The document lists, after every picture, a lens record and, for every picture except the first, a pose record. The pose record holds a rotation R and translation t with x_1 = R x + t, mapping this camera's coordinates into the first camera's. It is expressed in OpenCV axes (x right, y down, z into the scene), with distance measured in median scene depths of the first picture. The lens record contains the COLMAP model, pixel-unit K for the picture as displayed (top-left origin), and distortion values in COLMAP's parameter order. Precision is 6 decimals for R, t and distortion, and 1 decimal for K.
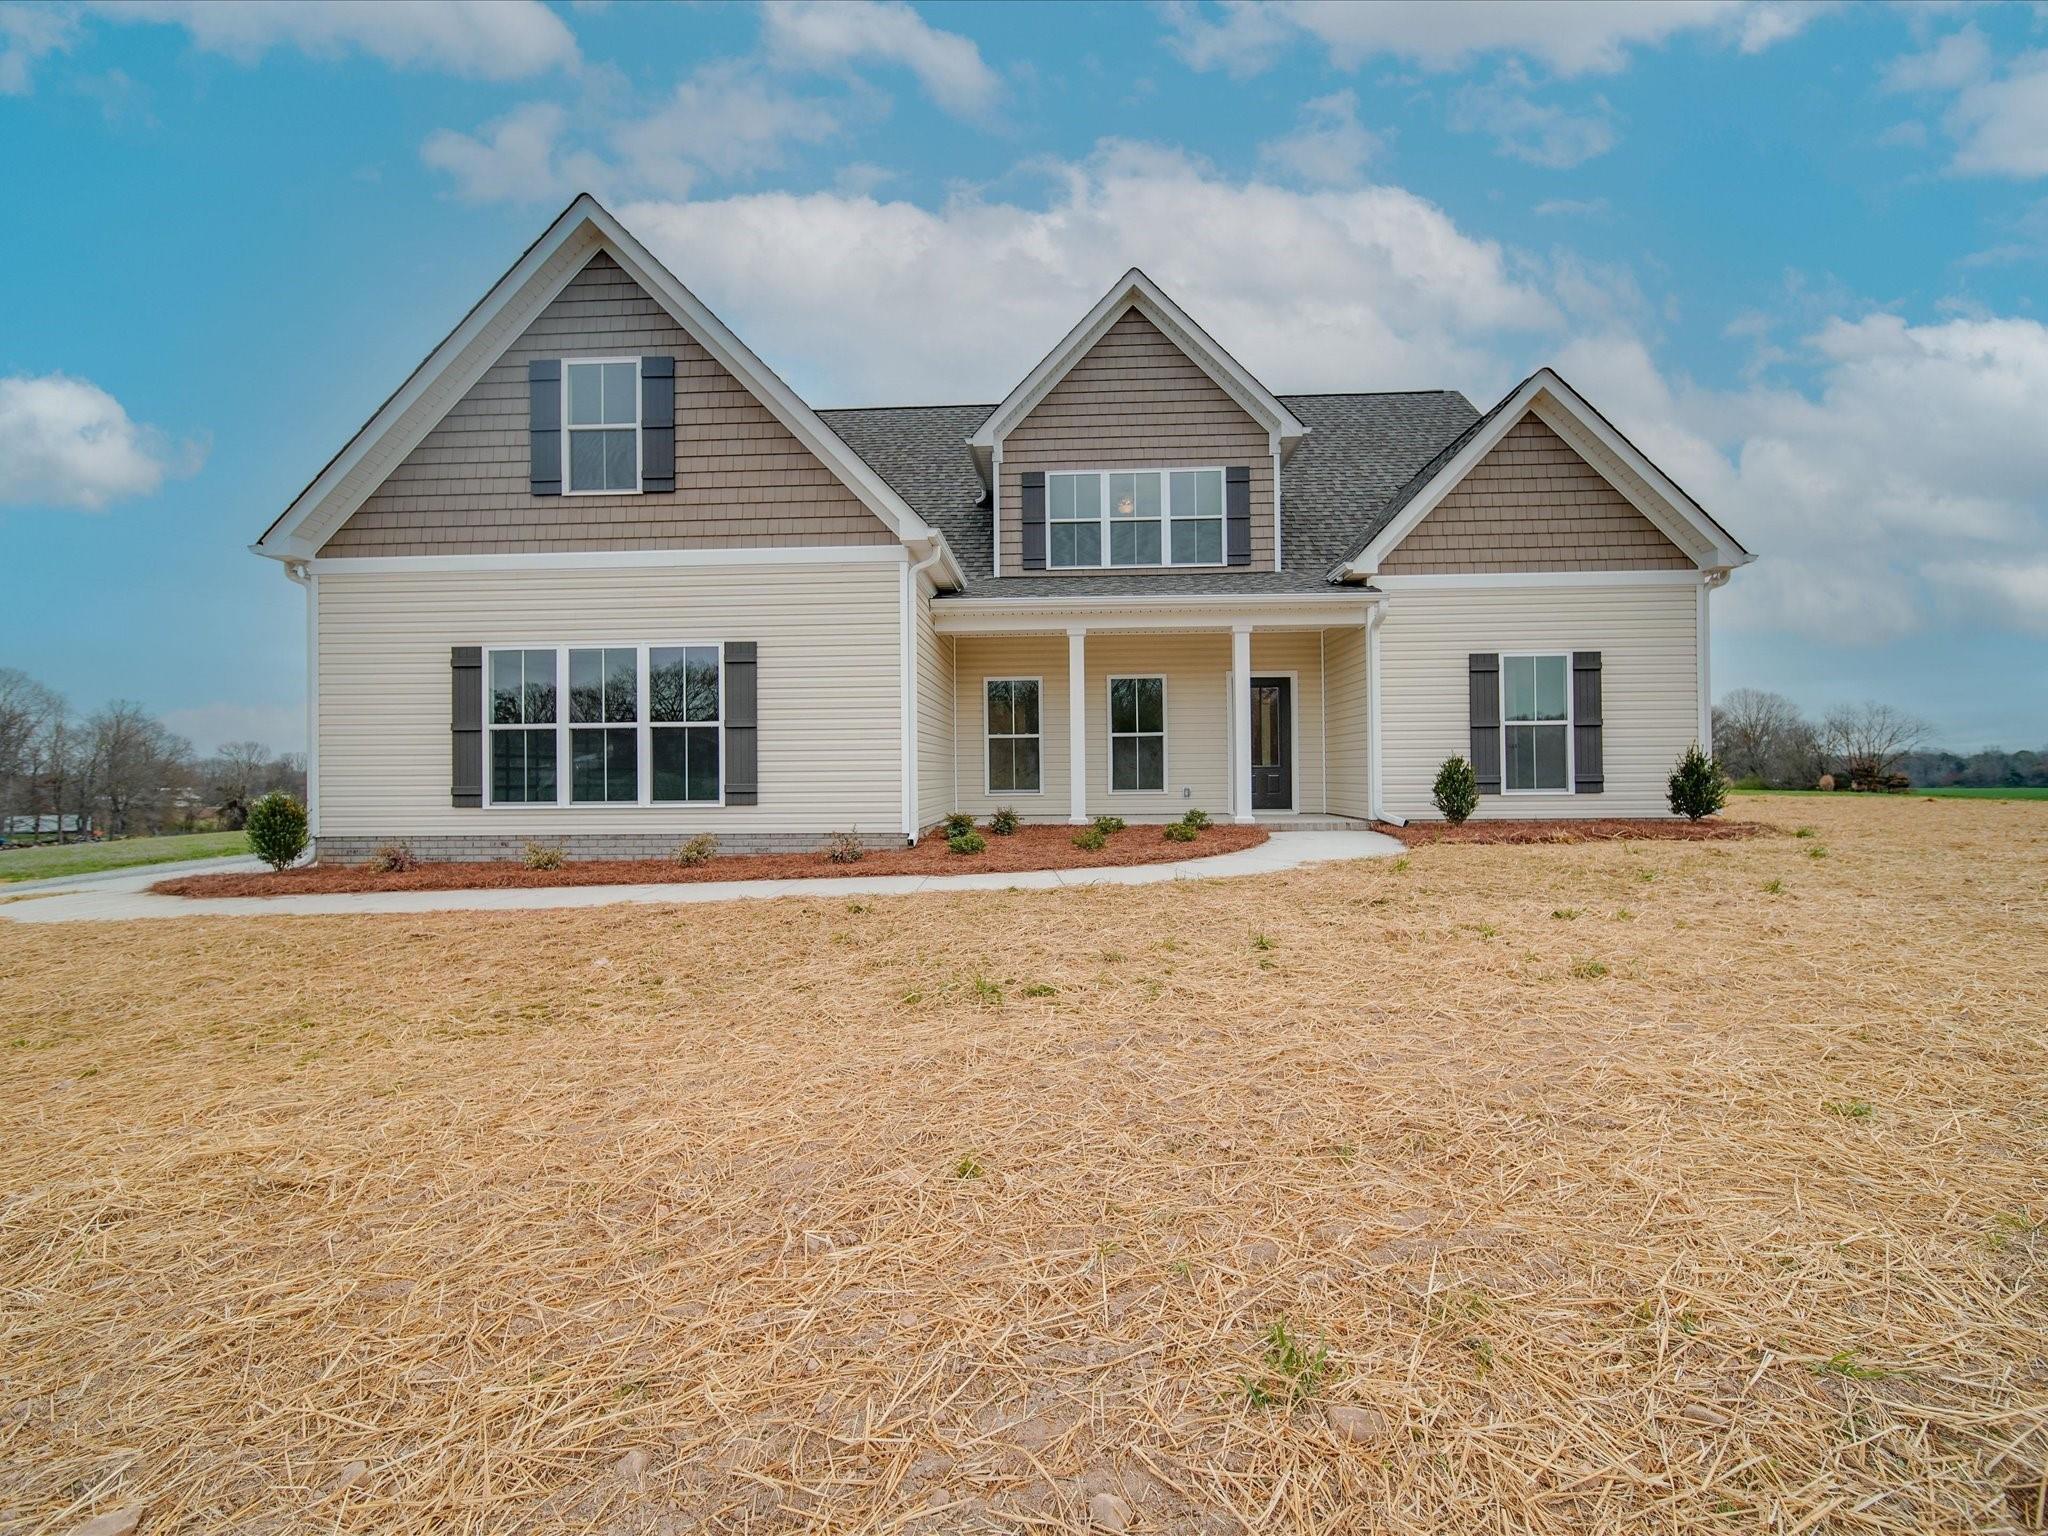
lens RADIAL K [[797.2, 0, 1032.0], [0, 797.2, 766.2], [0, 0, 1]] dist [-0.000089, -0.000080]
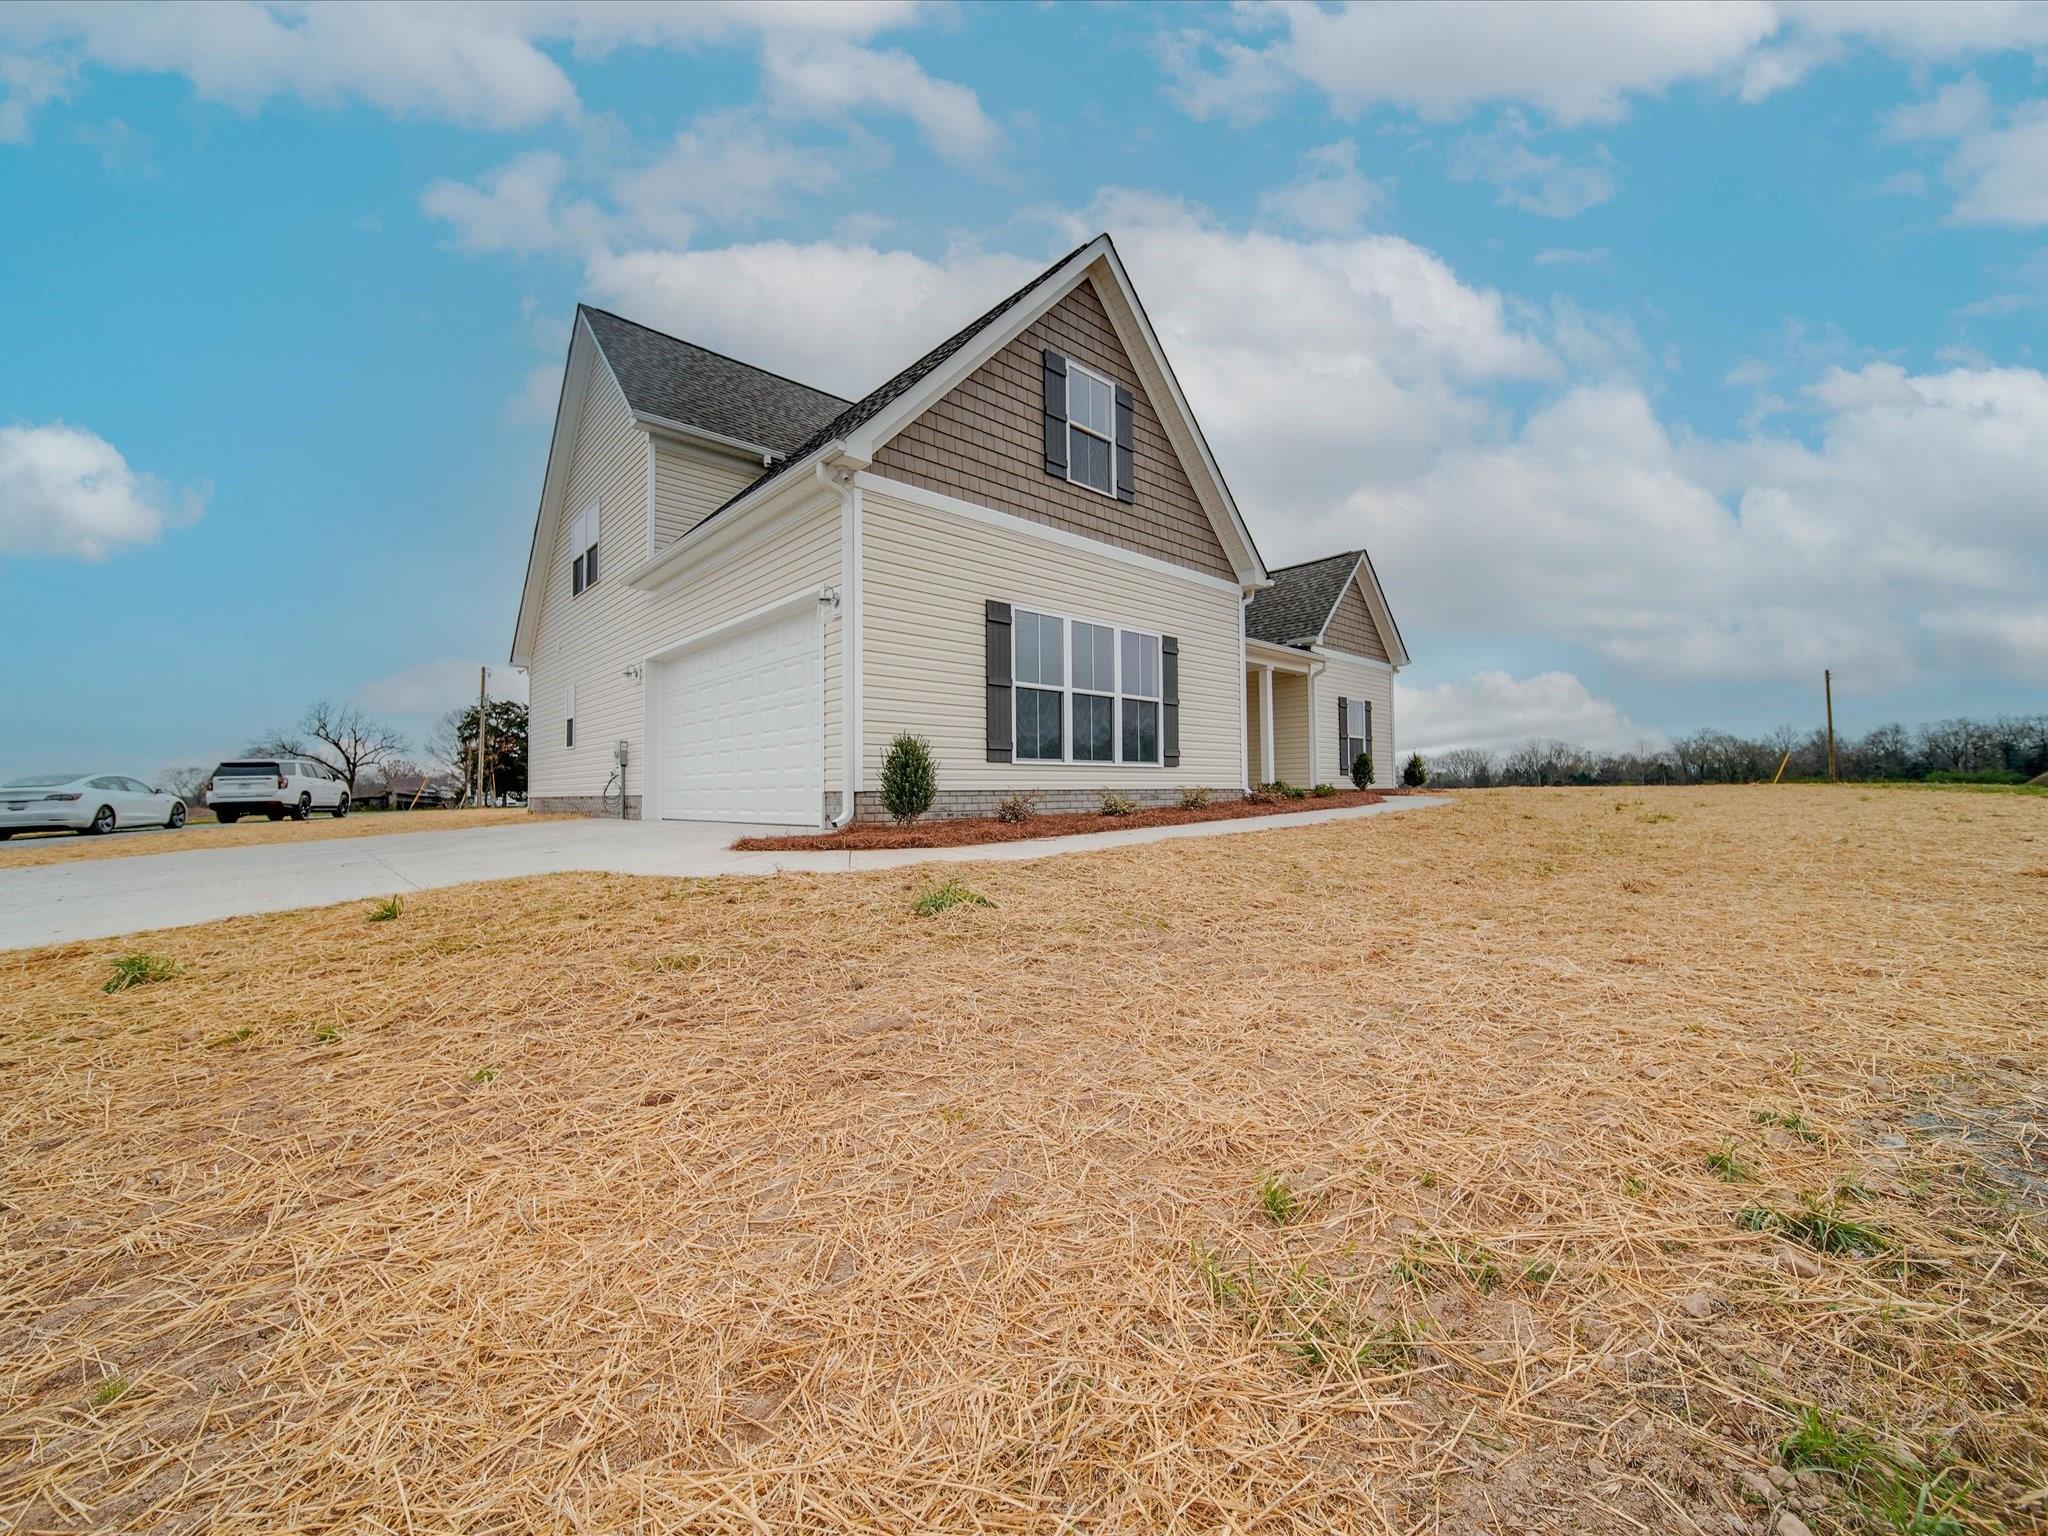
lens RADIAL K [[797.2, 0, 1022.9], [0, 797.2, 763.1], [0, 0, 1]] dist [-0.000089, -0.000080]
pose [[0.708251, 0.028699, 0.705377, -1.236721], [-0.004699, 0.999343, -0.035942, 0.079028], [-0.705945, 0.022141, 0.707920, 0.241861]]
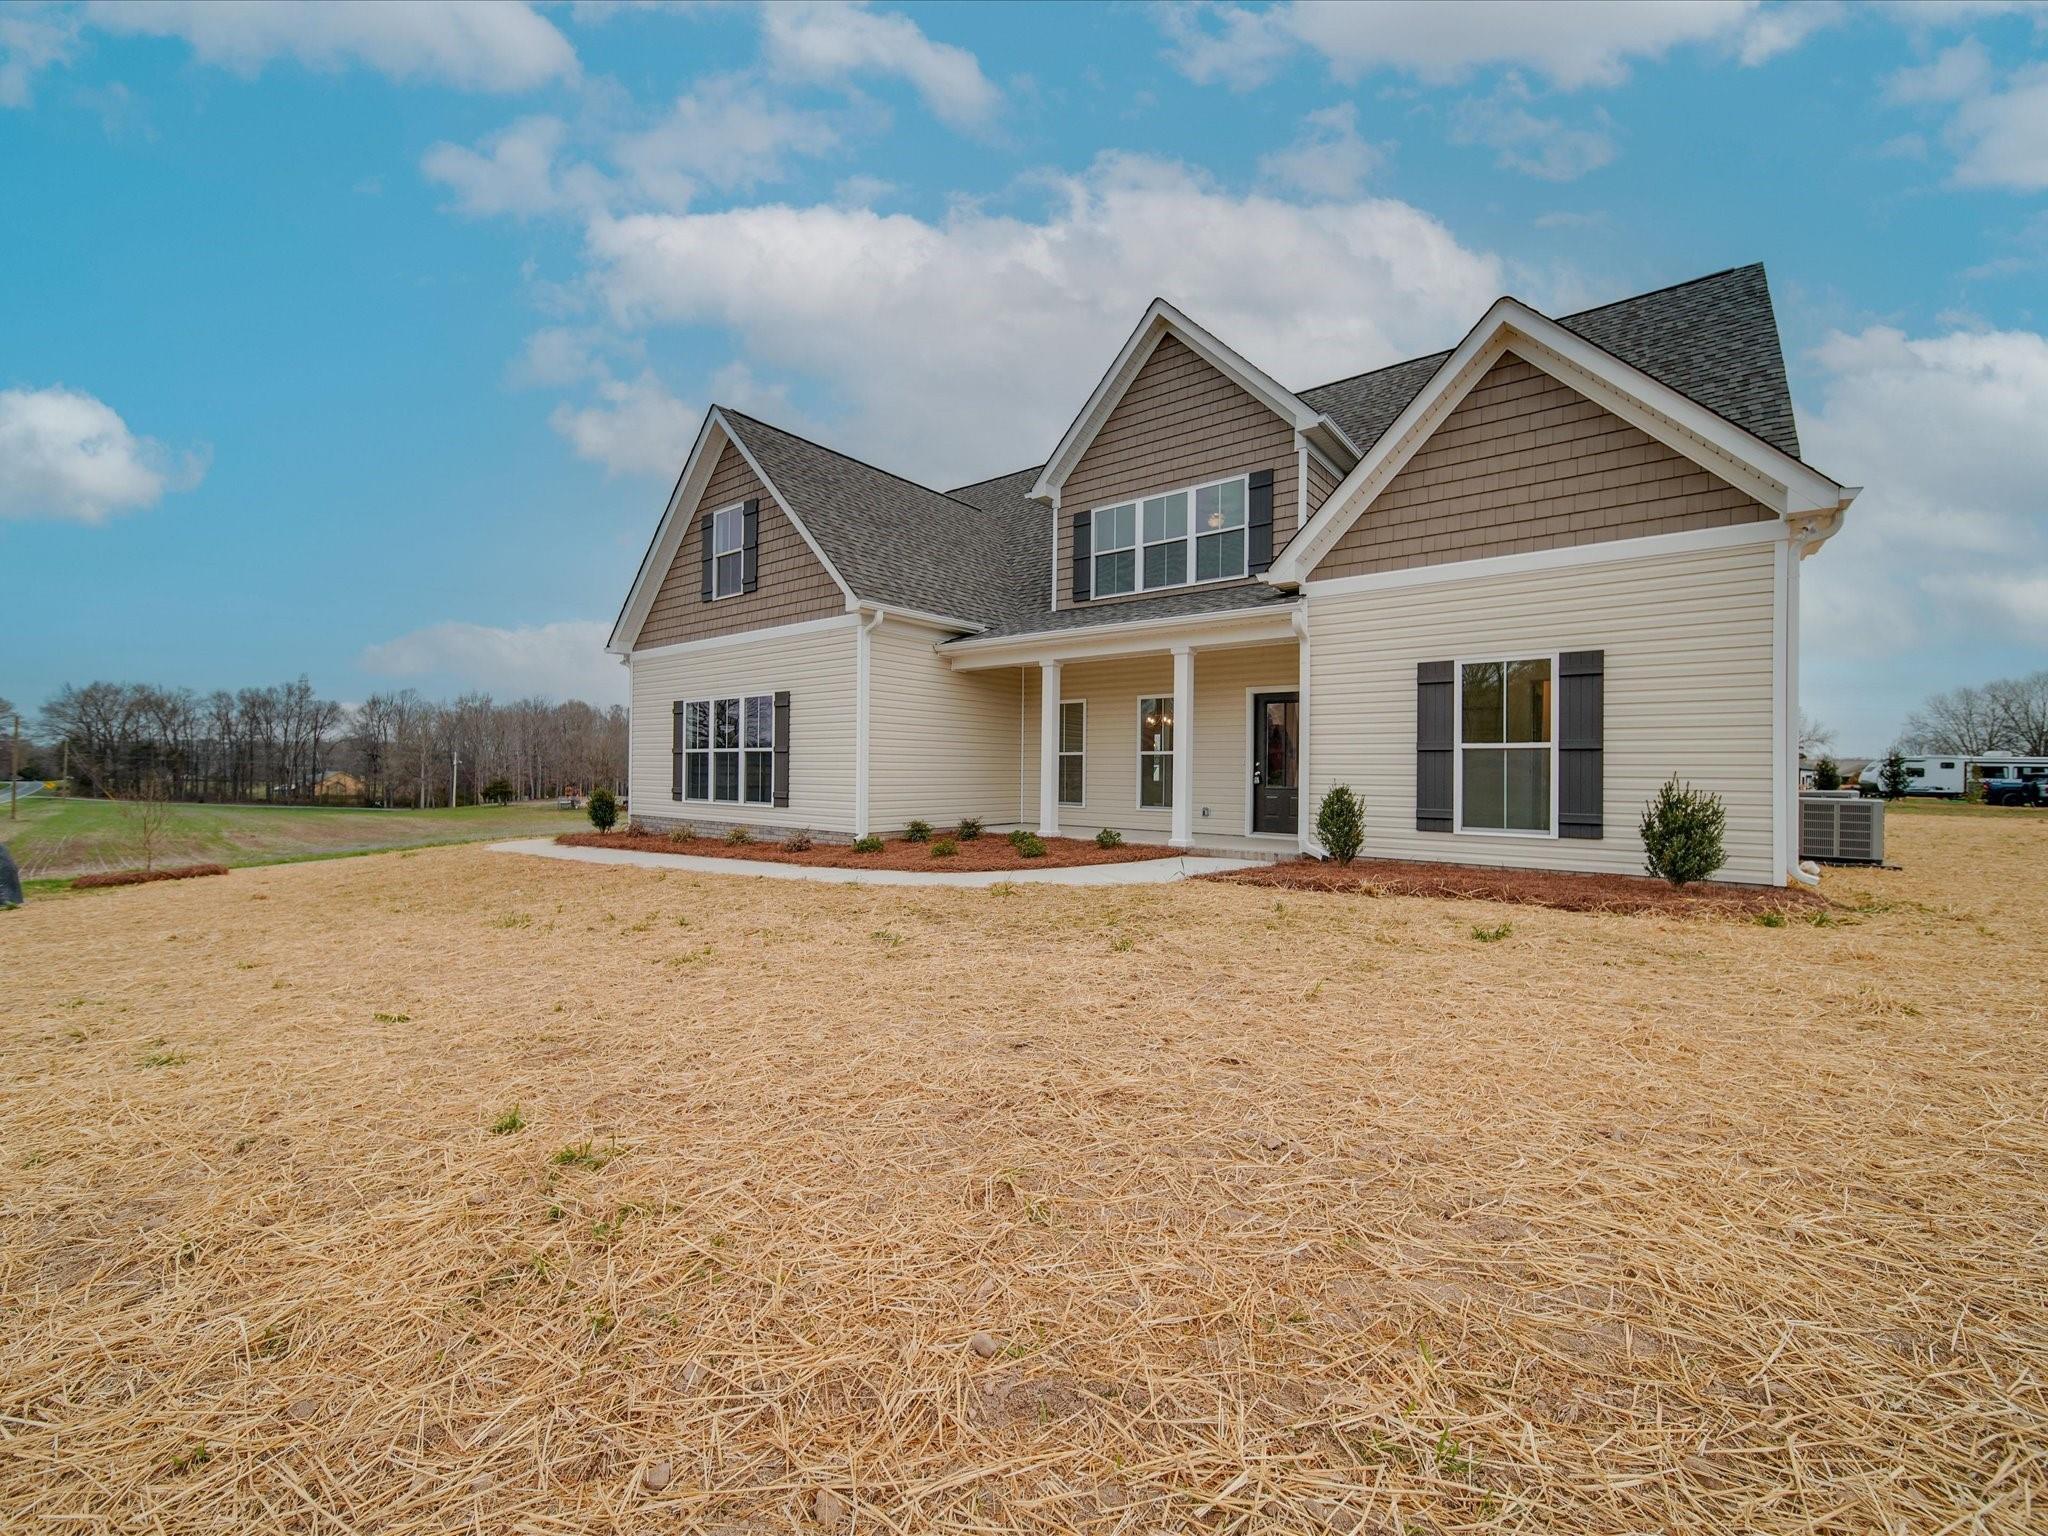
lens RADIAL K [[797.2, 0, 1021.9], [0, 797.2, 767.6], [0, 0, 1]] dist [-0.000089, -0.000080]
pose [[0.816873, 0.014656, -0.576632, 0.701215], [-0.013623, 0.999888, 0.006115, -0.030651], [0.576657, 0.002860, 0.816981, 0.076712]]
